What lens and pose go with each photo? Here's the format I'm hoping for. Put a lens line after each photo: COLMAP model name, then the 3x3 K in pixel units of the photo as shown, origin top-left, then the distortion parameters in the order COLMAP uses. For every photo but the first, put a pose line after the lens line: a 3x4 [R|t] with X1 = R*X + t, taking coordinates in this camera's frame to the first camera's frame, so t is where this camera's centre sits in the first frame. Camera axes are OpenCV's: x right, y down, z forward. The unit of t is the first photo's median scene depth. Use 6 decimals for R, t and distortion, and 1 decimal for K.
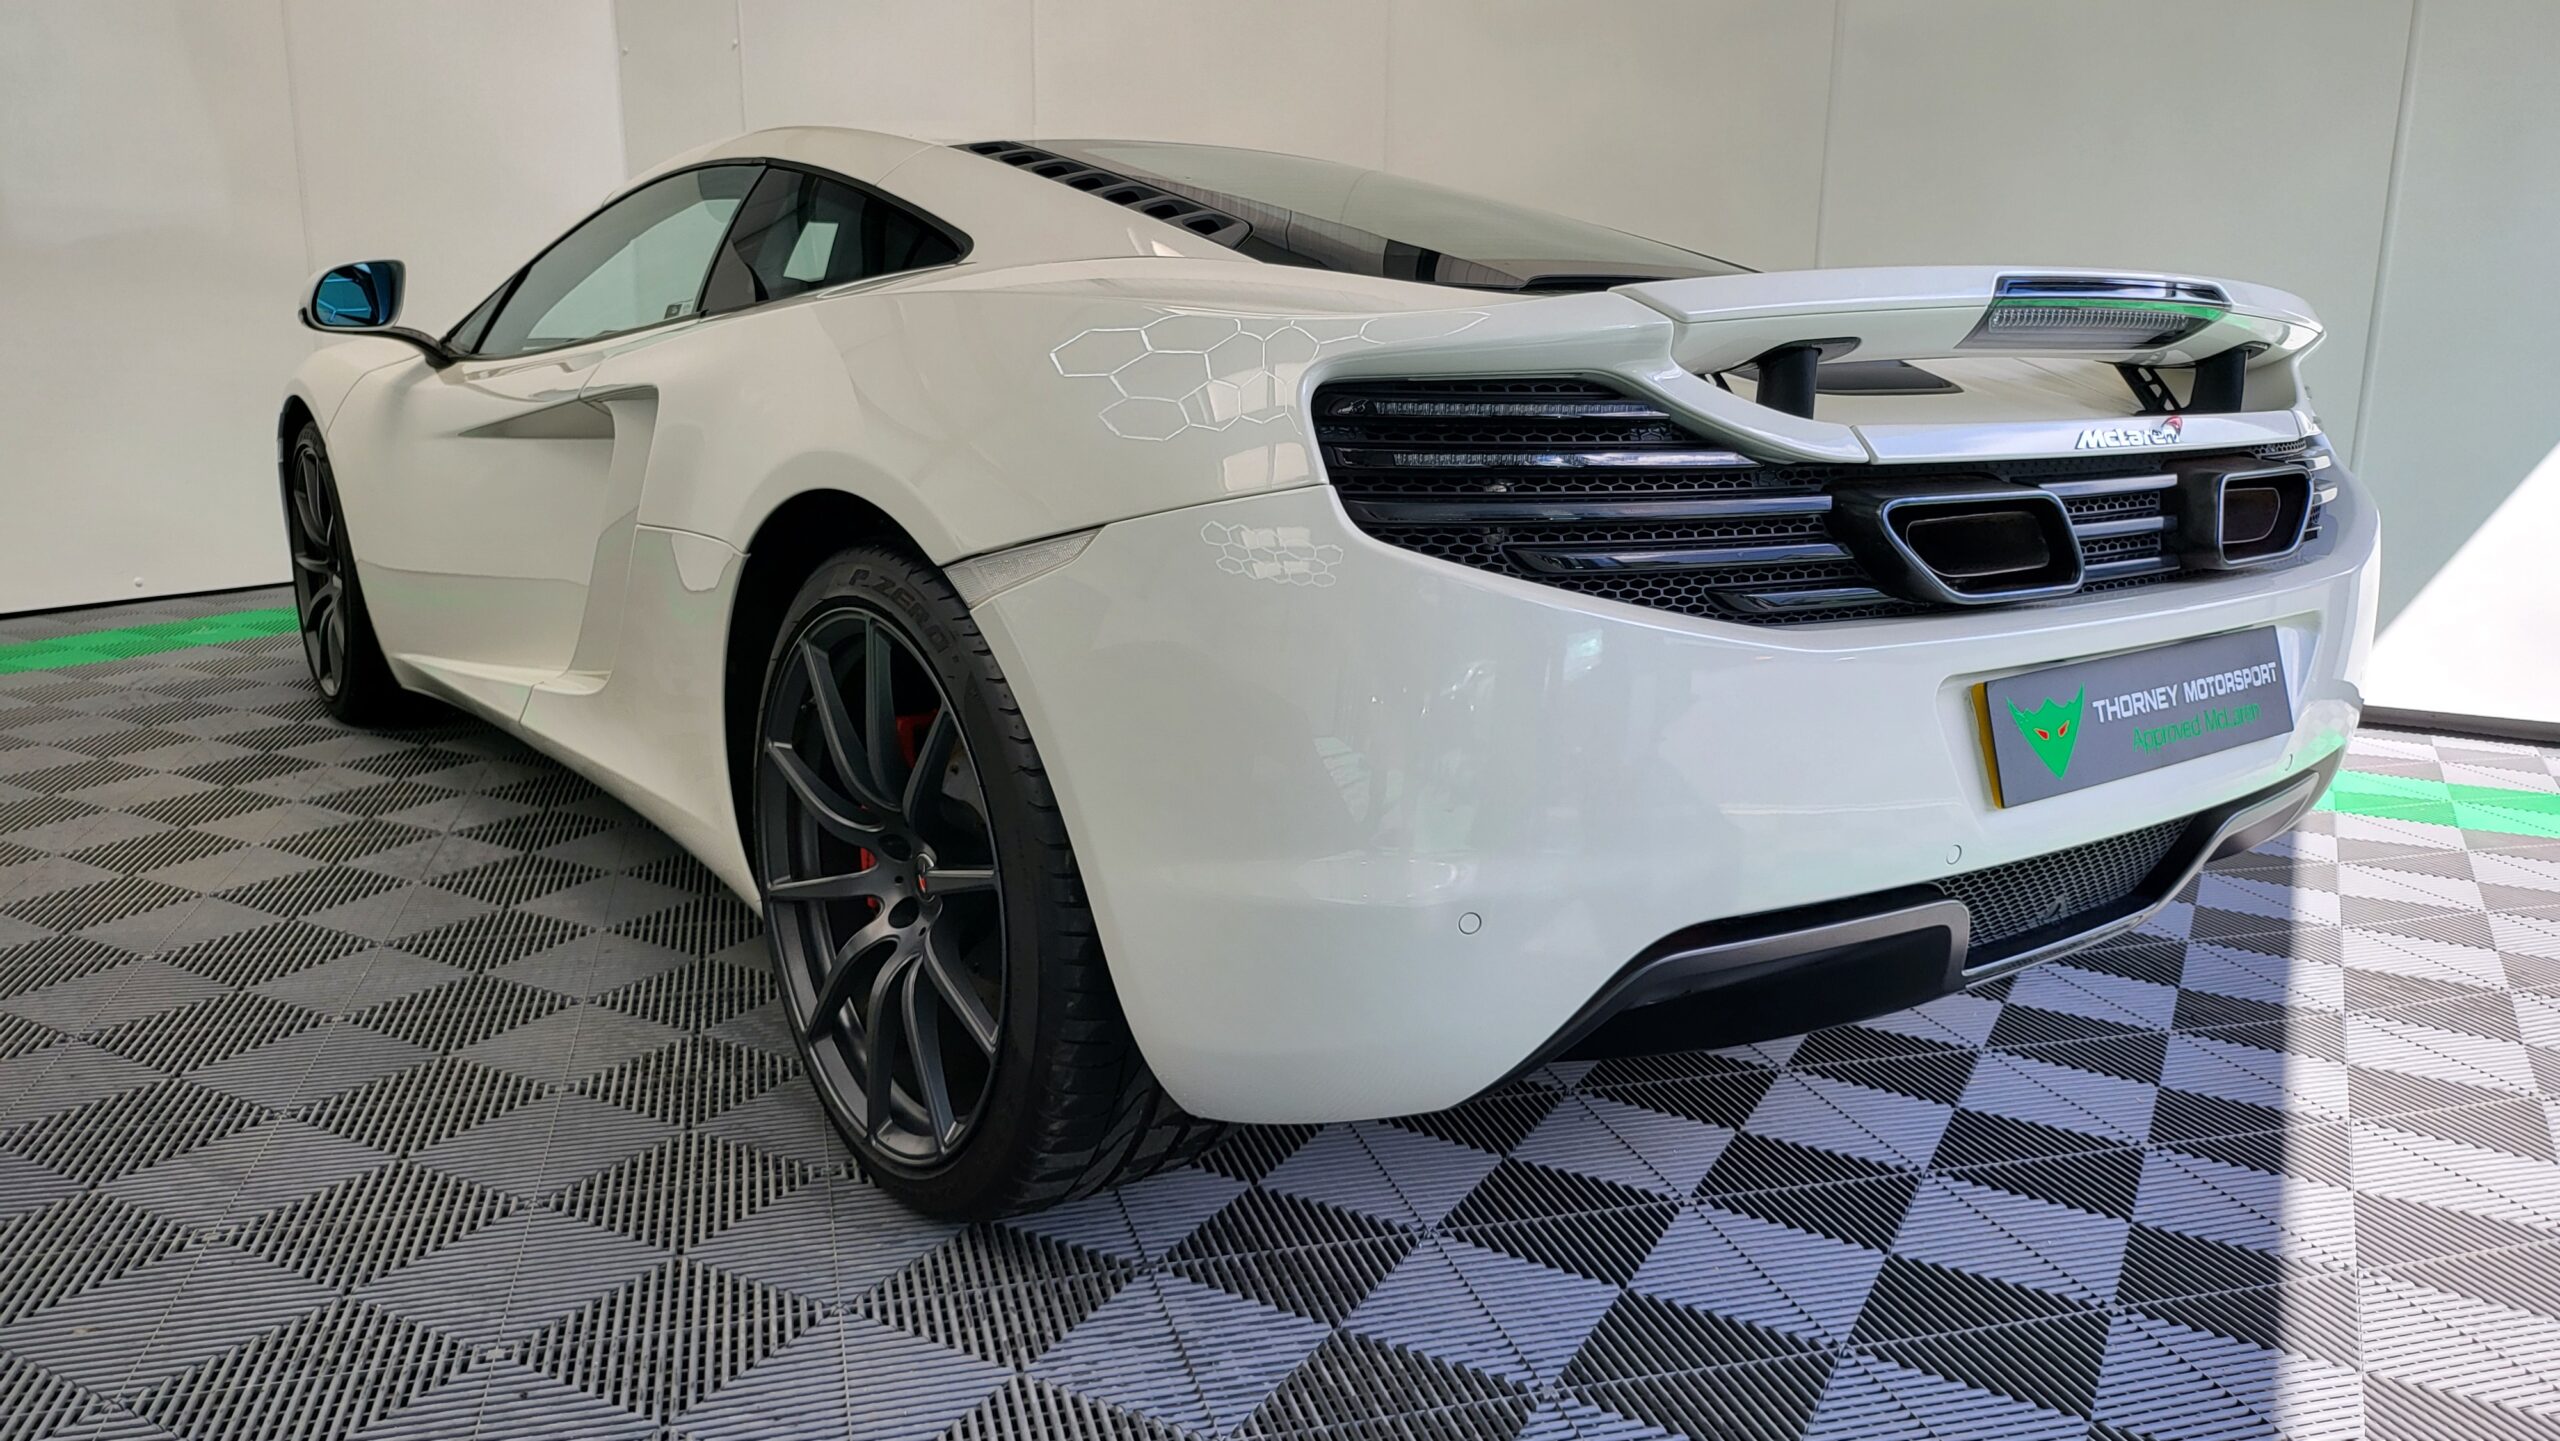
lens RADIAL K [[1822.6, 0, 1290.0], [0, 1822.6, 711.9], [0, 0, 1]] dist [0.042272, -0.048951]
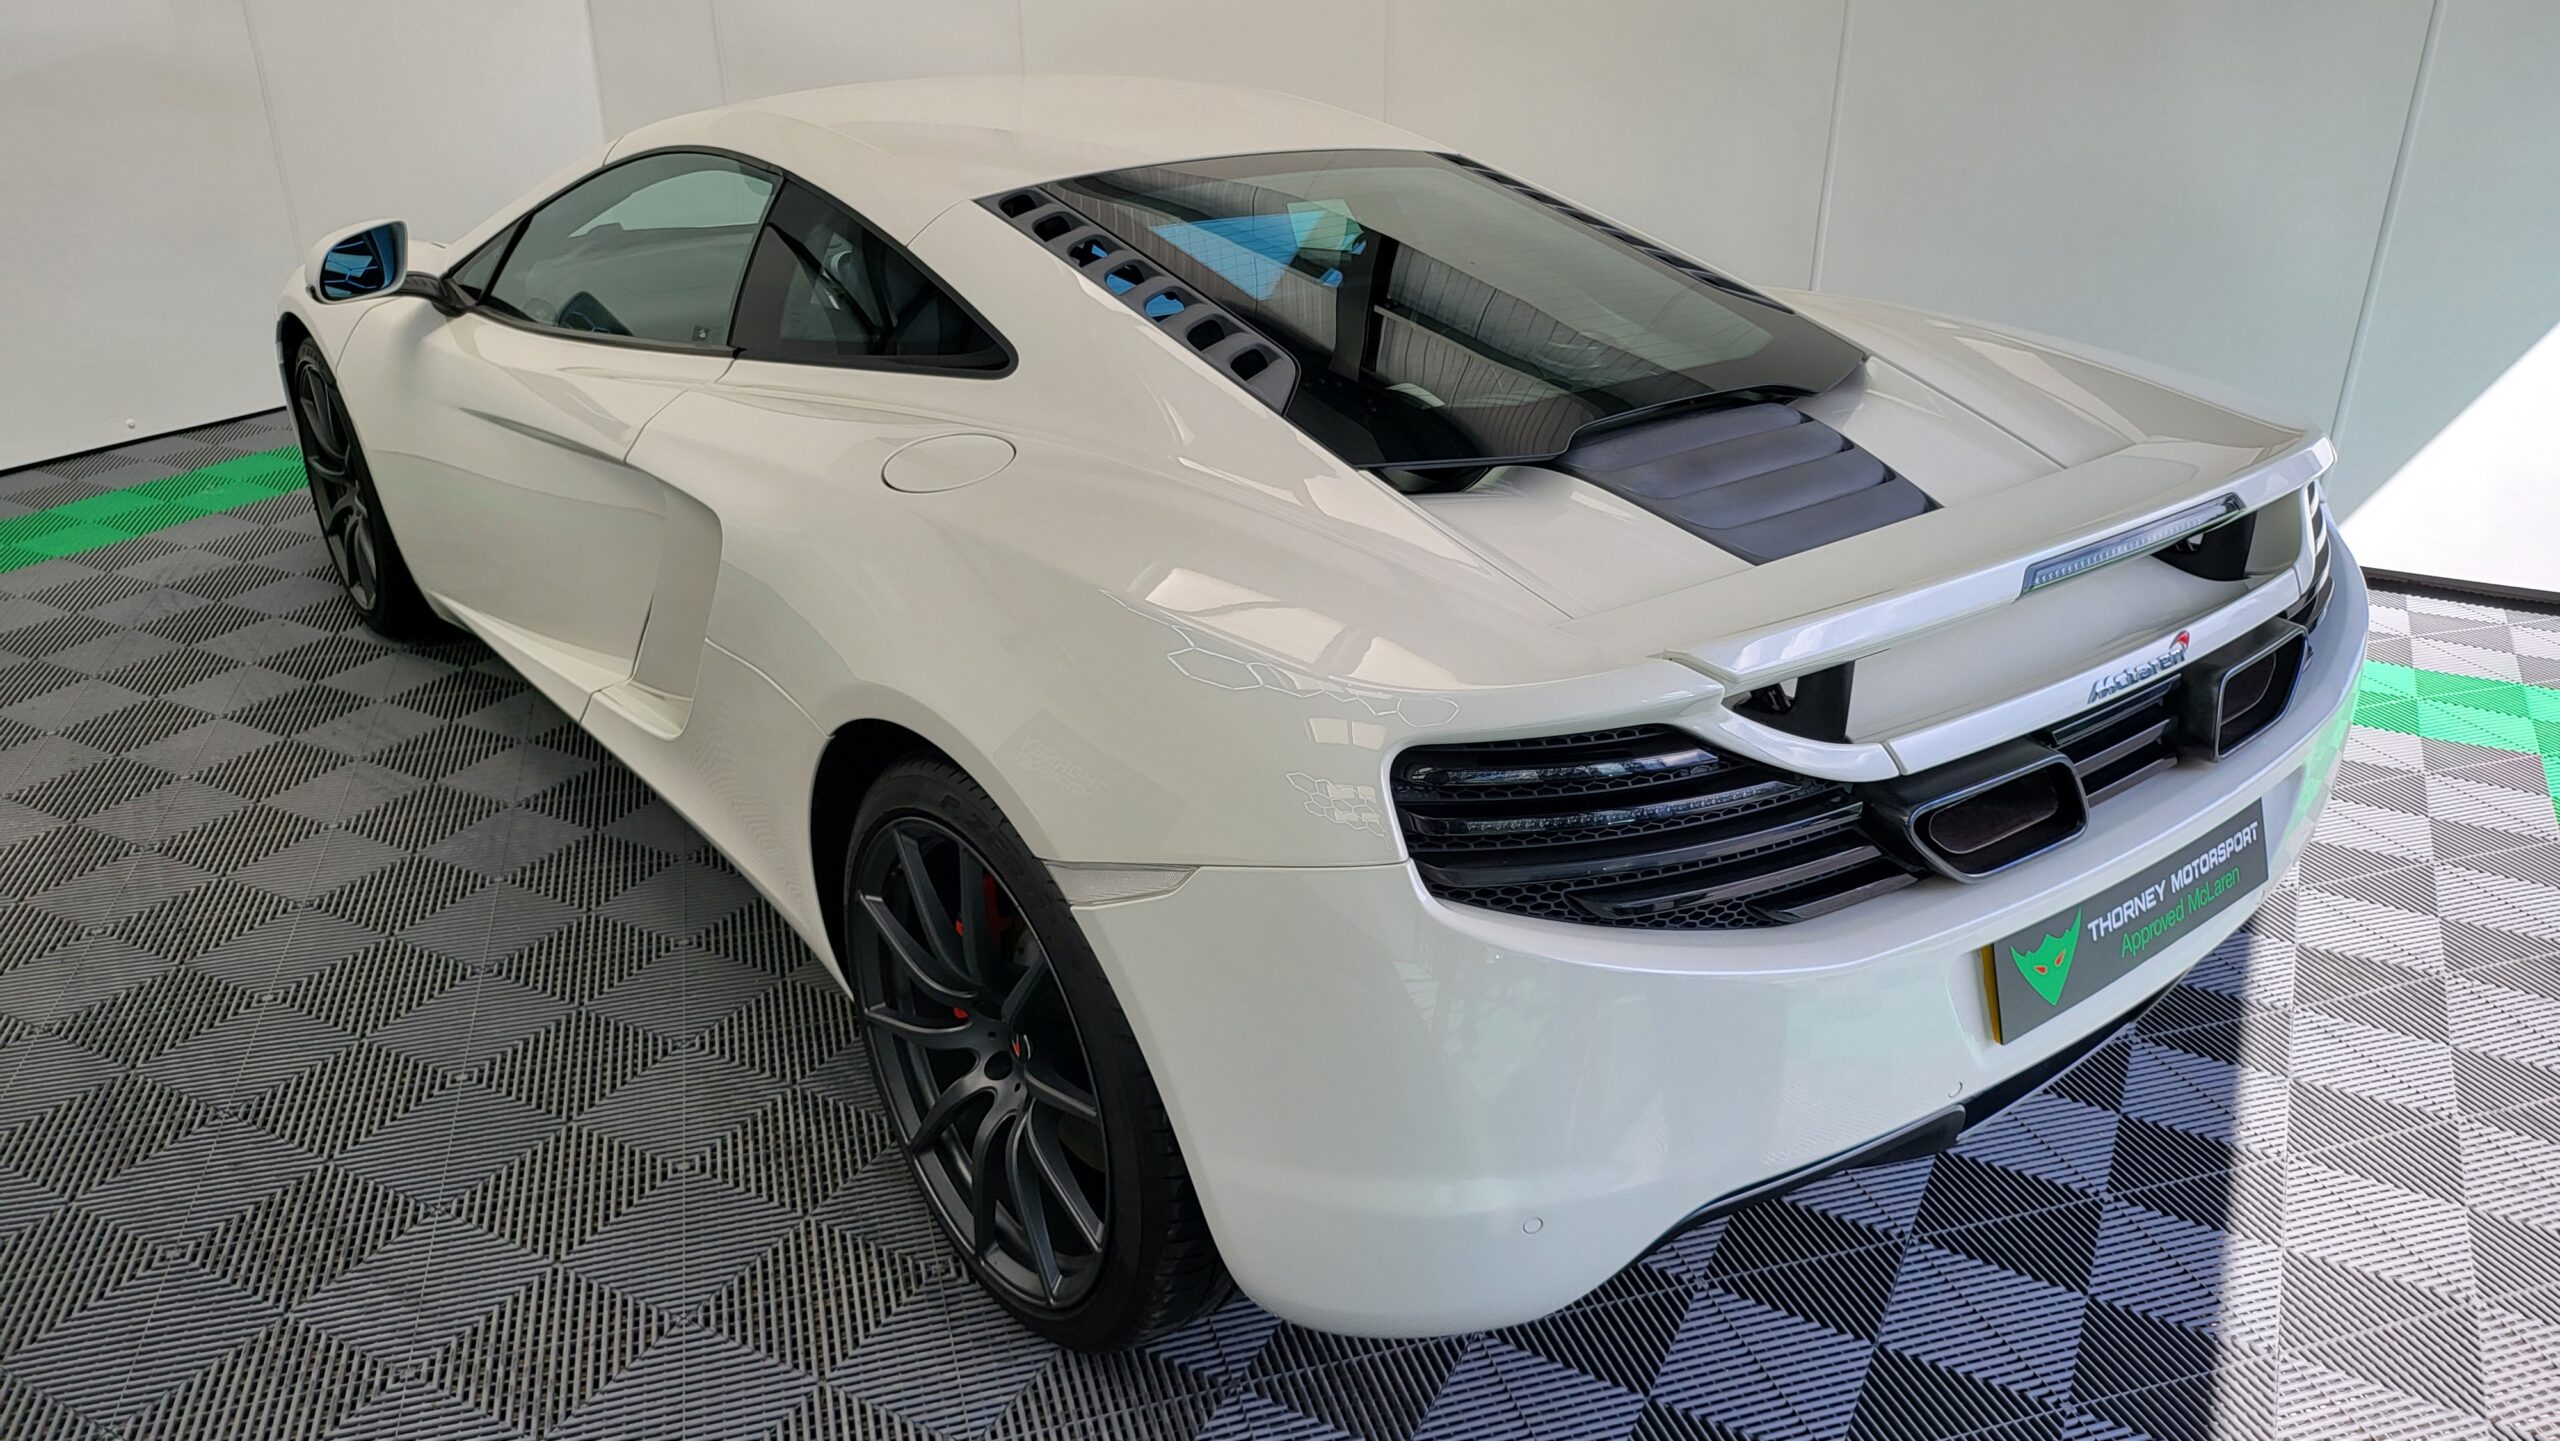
lens RADIAL K [[1822.6, 0, 1290.0], [0, 1822.6, 711.9], [0, 0, 1]] dist [0.042272, -0.048951]
pose [[0.999771, -0.017864, 0.011808, -0.045008], [0.015097, 0.979071, 0.202960, -0.320816], [-0.015187, -0.202736, 0.979116, -0.037559]]
